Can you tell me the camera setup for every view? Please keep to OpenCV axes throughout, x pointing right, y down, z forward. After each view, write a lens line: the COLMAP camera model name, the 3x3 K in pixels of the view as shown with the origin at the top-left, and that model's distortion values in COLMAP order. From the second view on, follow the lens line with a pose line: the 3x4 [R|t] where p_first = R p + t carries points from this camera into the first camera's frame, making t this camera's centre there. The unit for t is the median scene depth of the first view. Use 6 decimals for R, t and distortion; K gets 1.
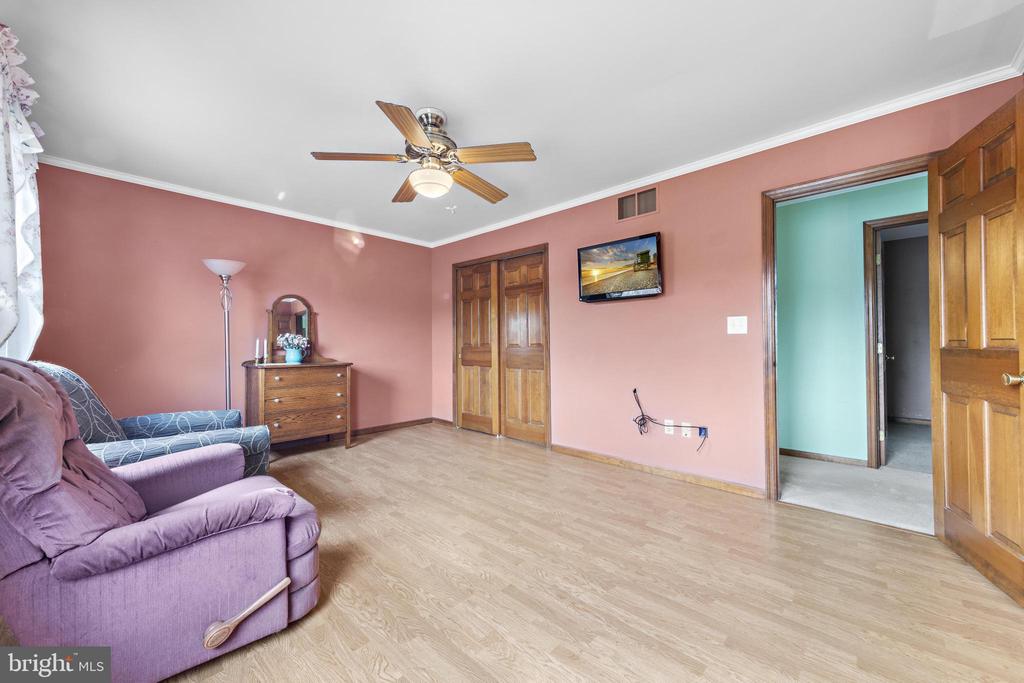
lens RADIAL K [[376.7, 0, 517.1], [0, 376.7, 337.7], [0, 0, 1]] dist [0.000589, -0.000333]
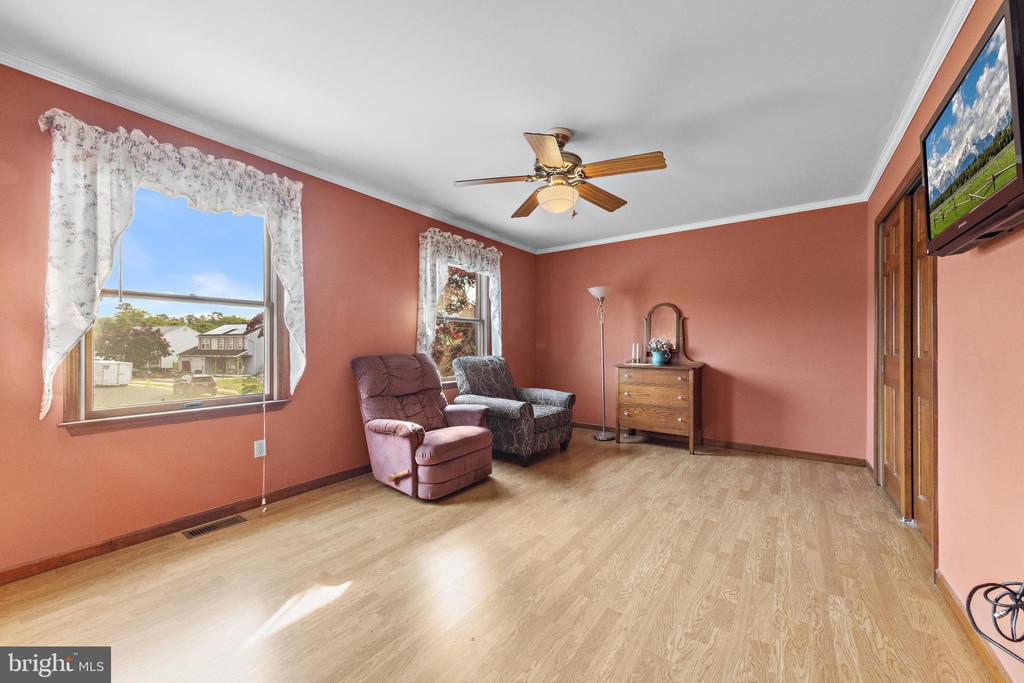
lens RADIAL K [[376.7, 0, 517.1], [0, 376.7, 337.7], [0, 0, 1]] dist [0.000589, -0.000333]
pose [[0.148727, -0.015125, -0.988763, 0.628261], [0.018854, 0.999745, -0.012457, -0.008375], [0.988699, -0.016789, 0.148974, 0.561046]]
